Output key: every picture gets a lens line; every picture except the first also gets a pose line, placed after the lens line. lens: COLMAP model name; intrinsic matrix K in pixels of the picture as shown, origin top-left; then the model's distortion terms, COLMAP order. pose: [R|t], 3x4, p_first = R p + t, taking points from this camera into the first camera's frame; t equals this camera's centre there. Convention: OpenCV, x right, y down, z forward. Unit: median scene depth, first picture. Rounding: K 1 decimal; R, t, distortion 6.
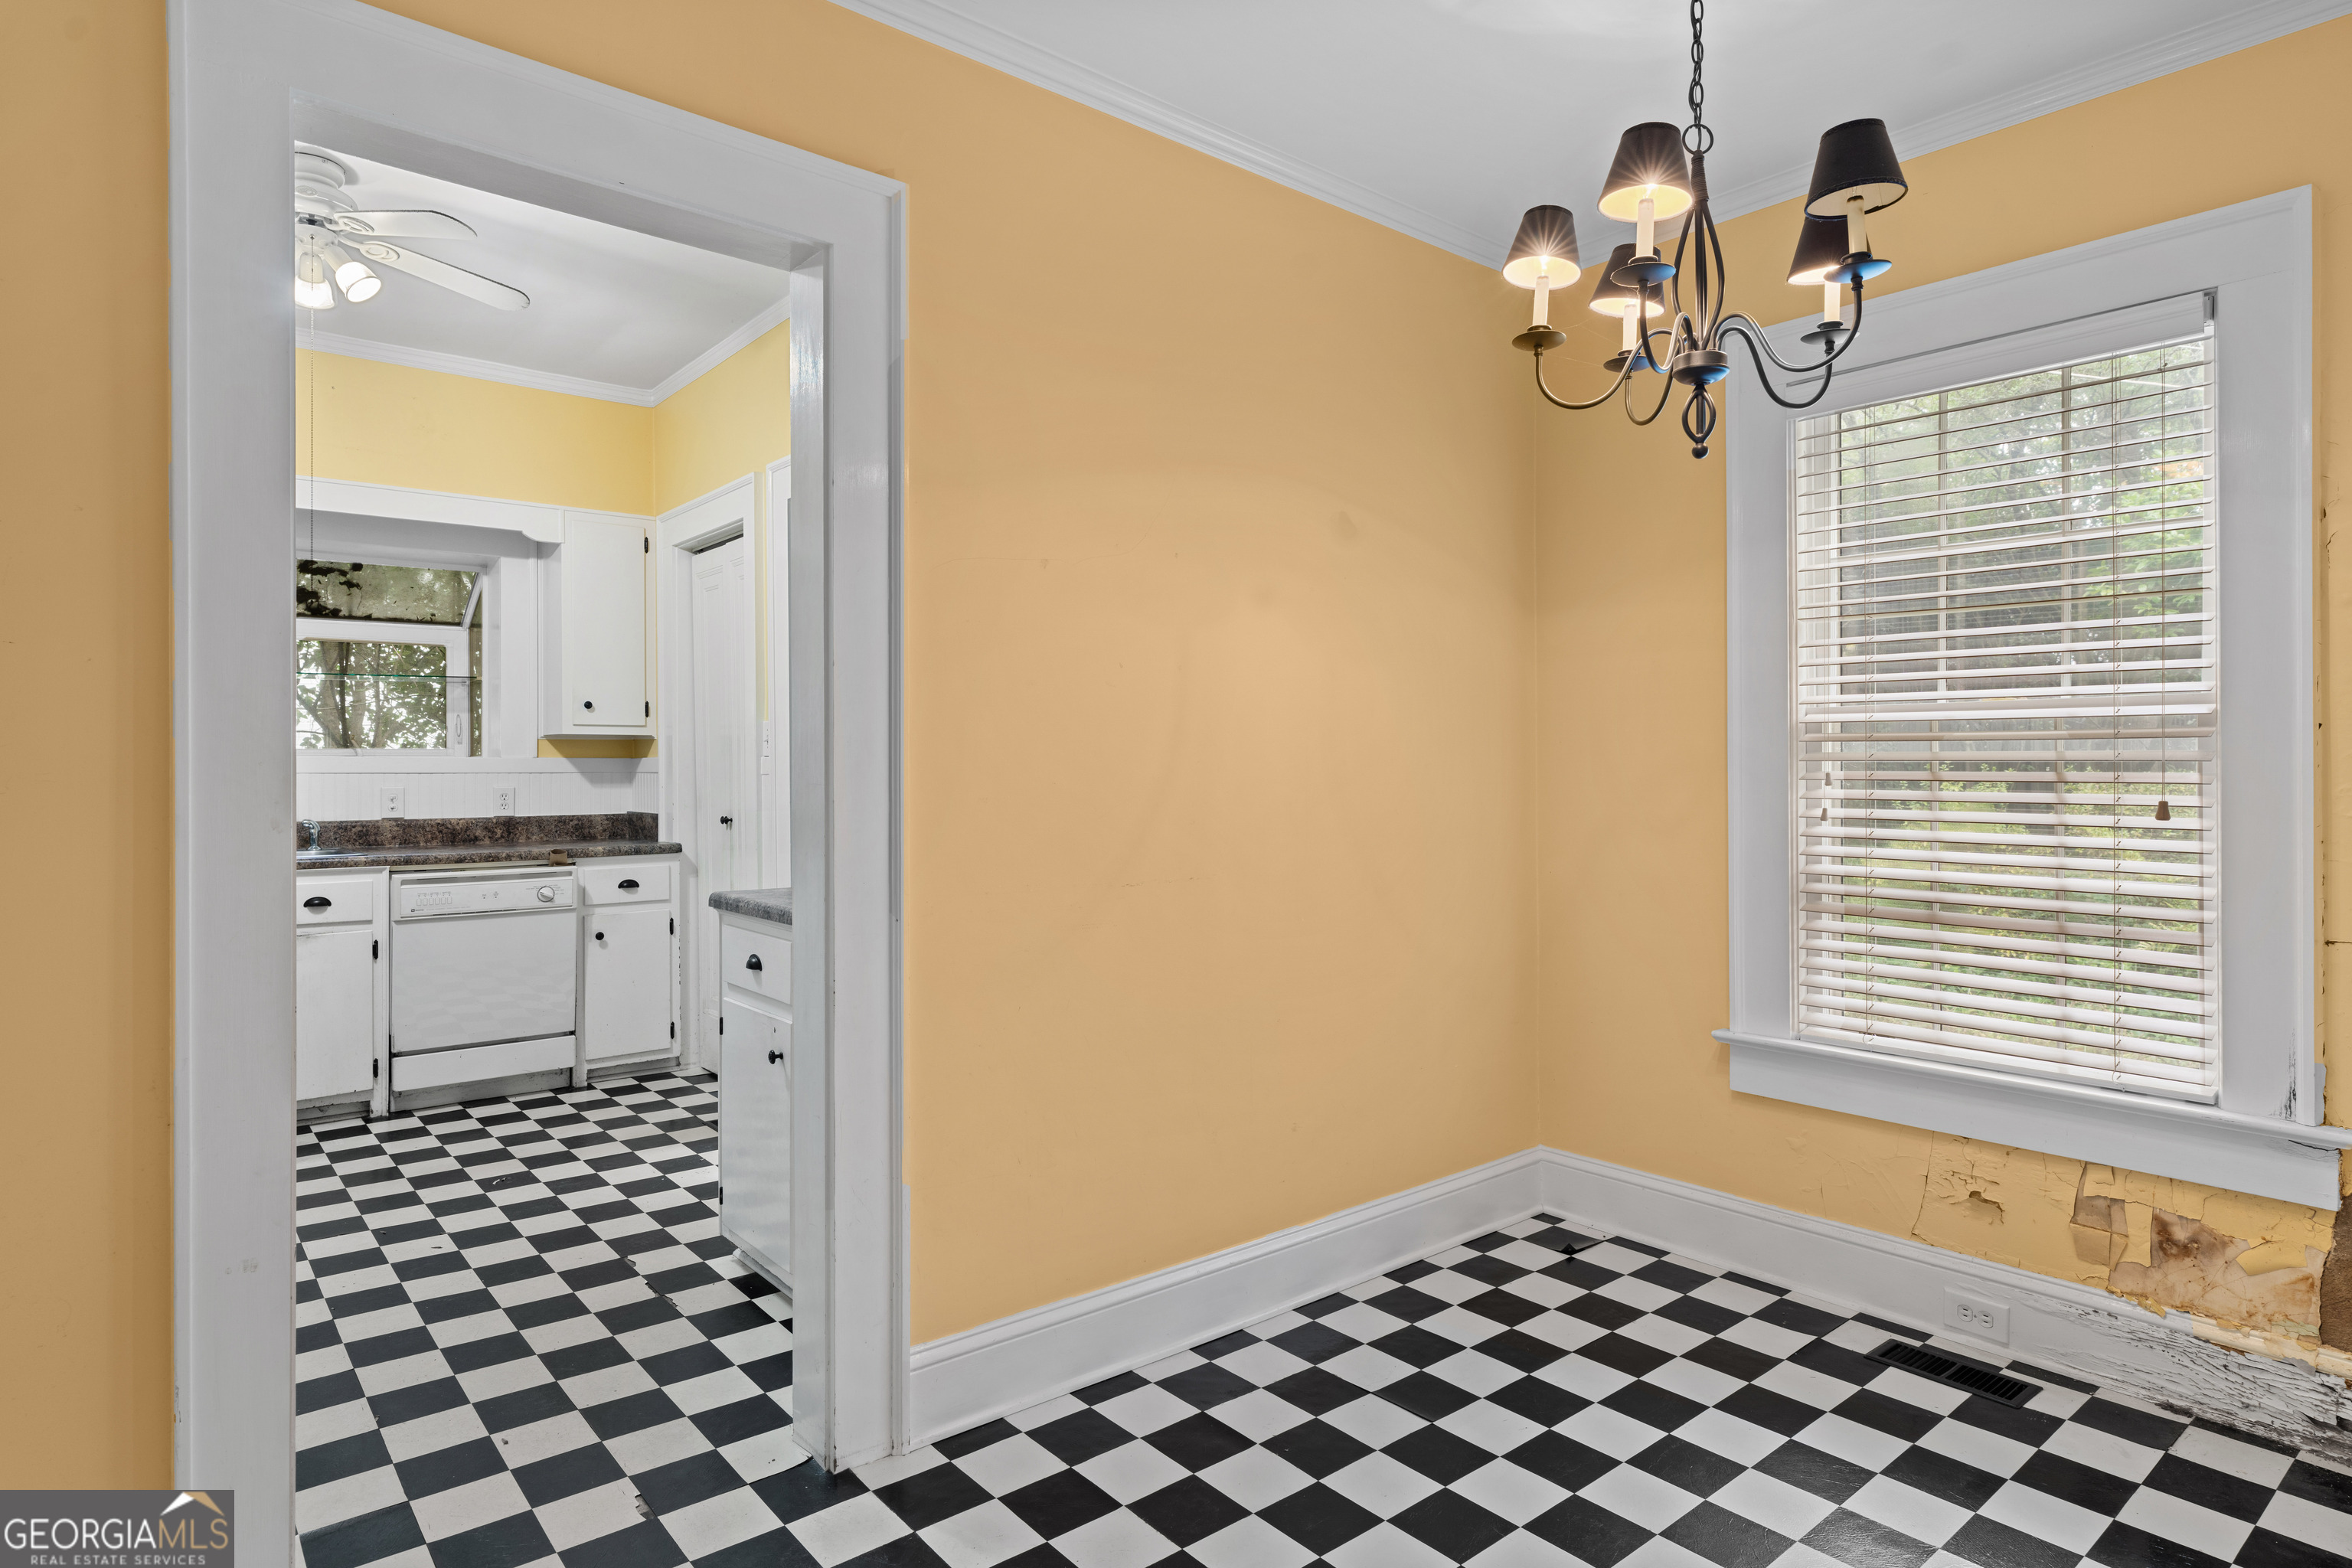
lens RADIAL K [[1276.4, 0, 1187.7], [0, 1276.4, 769.1], [0, 0, 1]] dist [-0.015927, 0.000322]
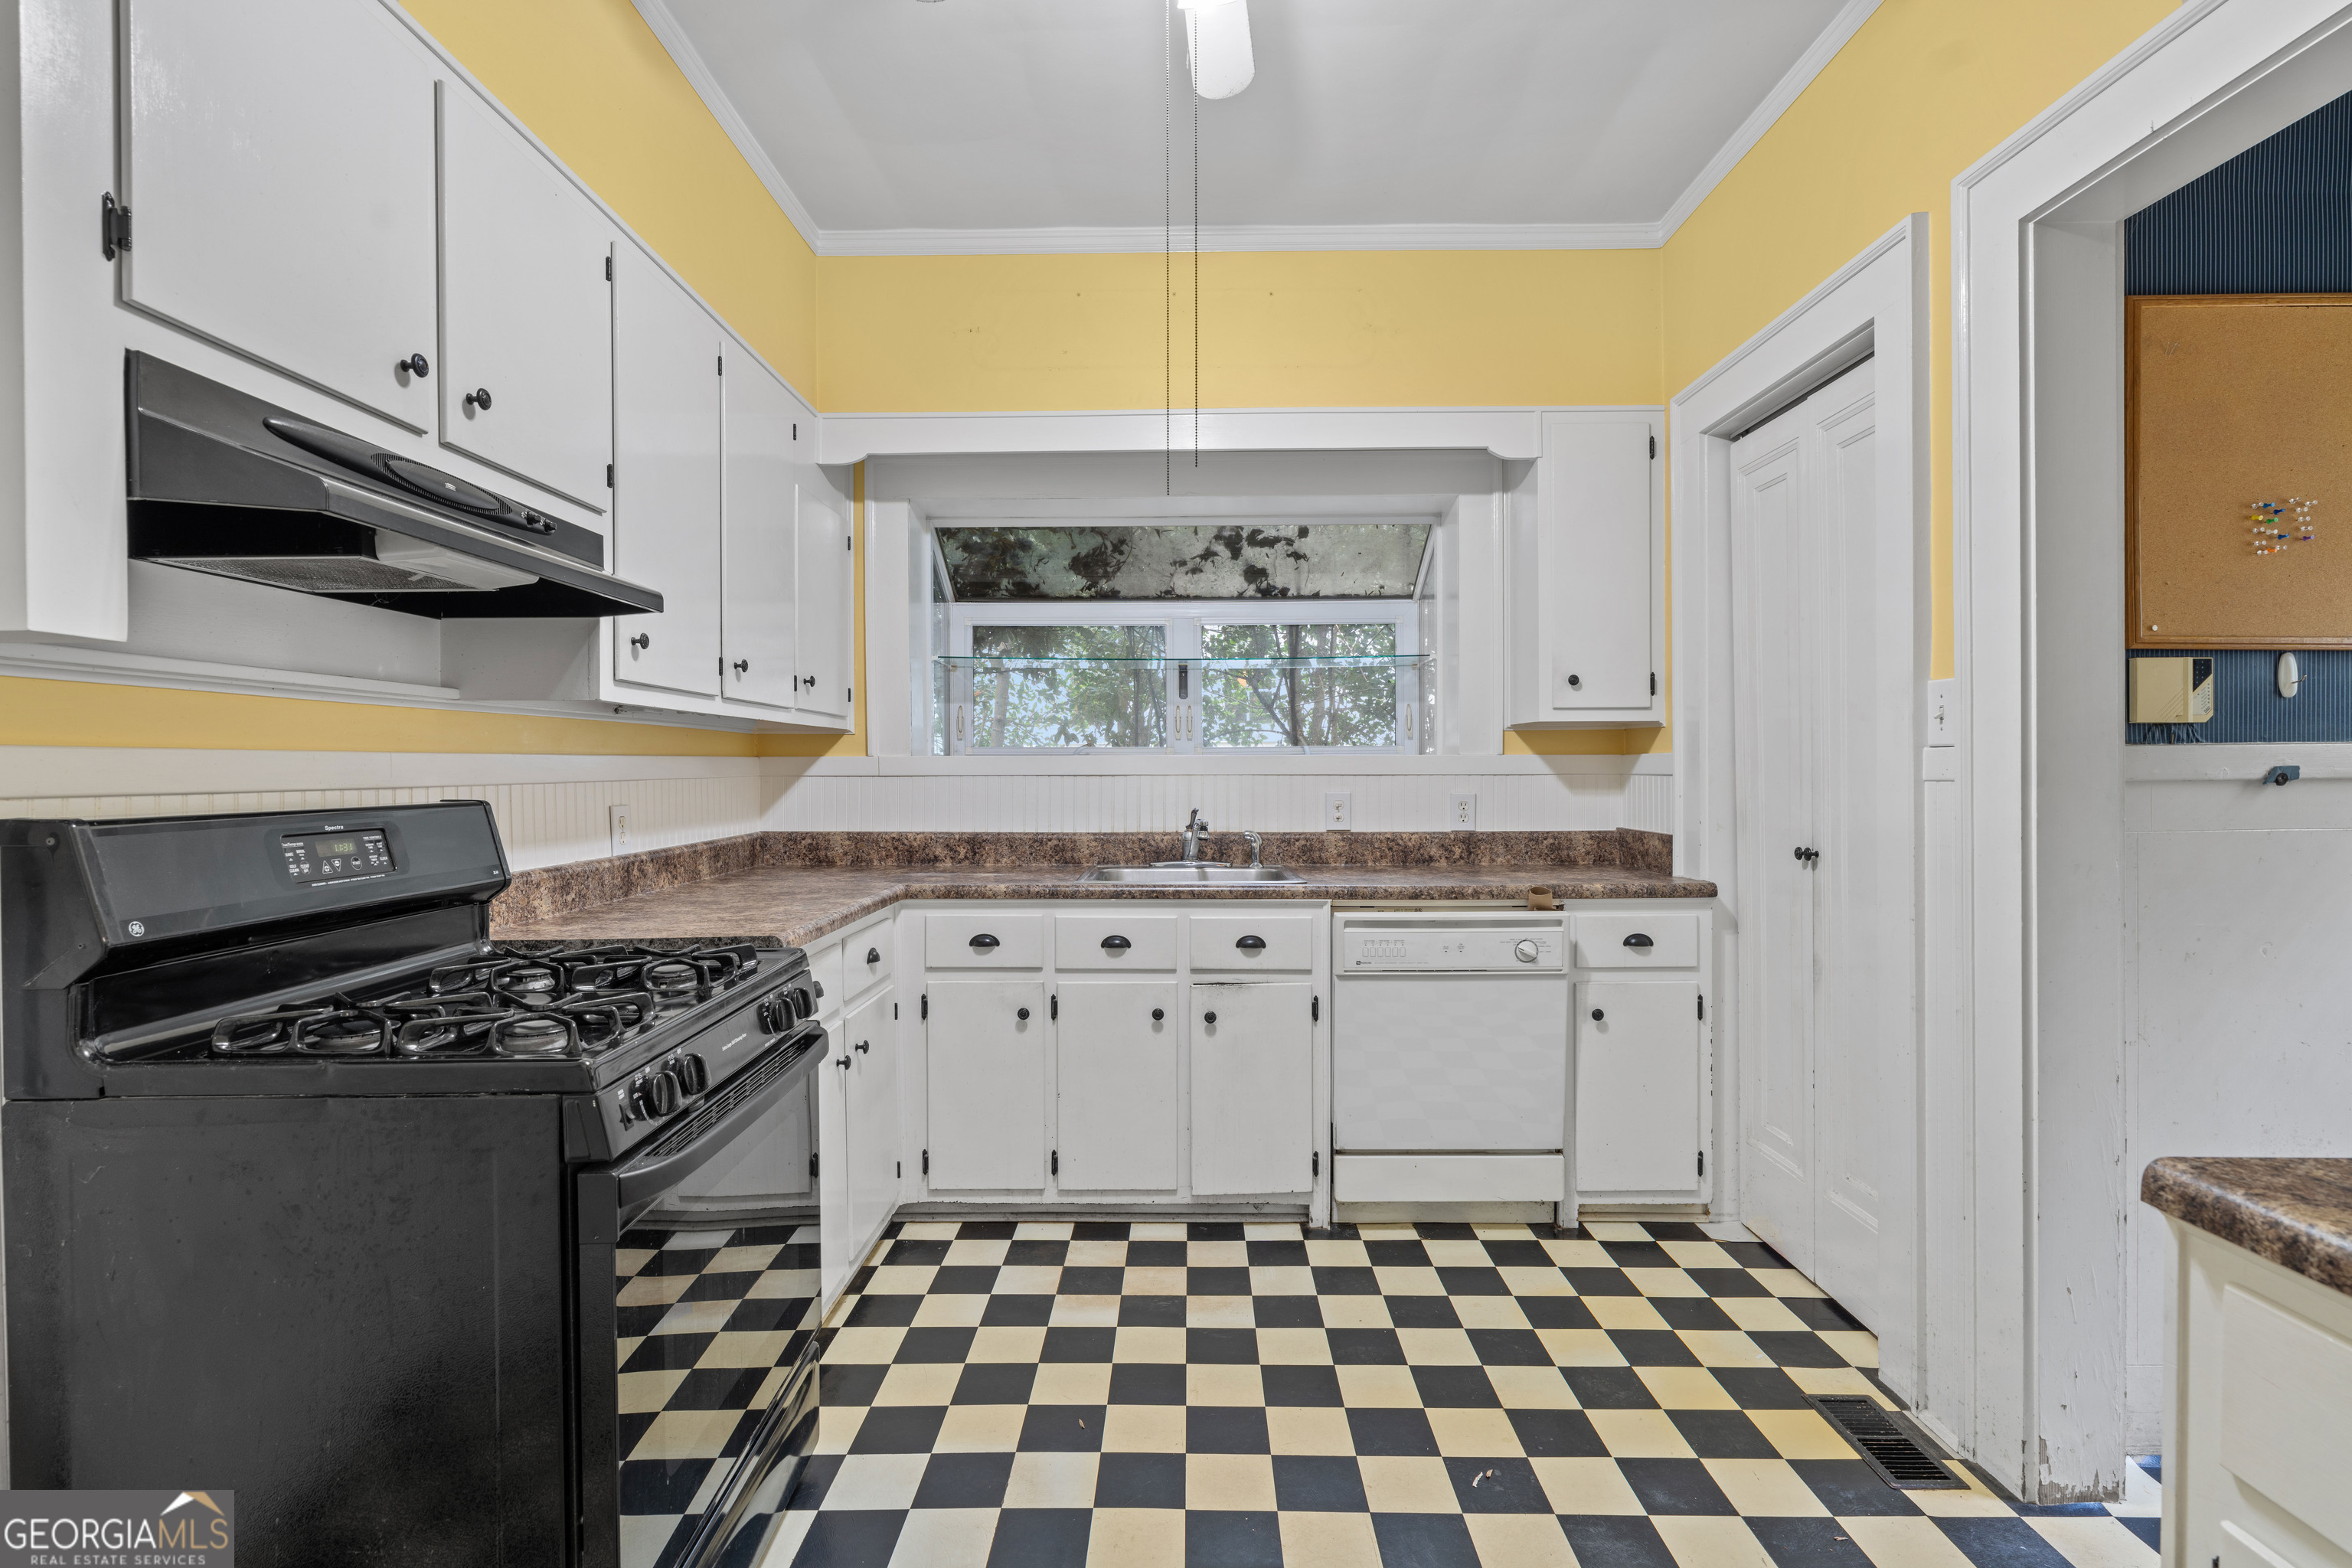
lens RADIAL K [[1156.2, 0, 1182.8], [0, 1156.2, 775.6], [0, 0, 1]] dist [-0.000618, -0.000197]
pose [[0.761031, 0.003154, -0.648708, -0.217368], [0.001603, 0.999976, 0.006742, -0.001441], [0.648714, -0.006170, 0.761007, 0.363621]]
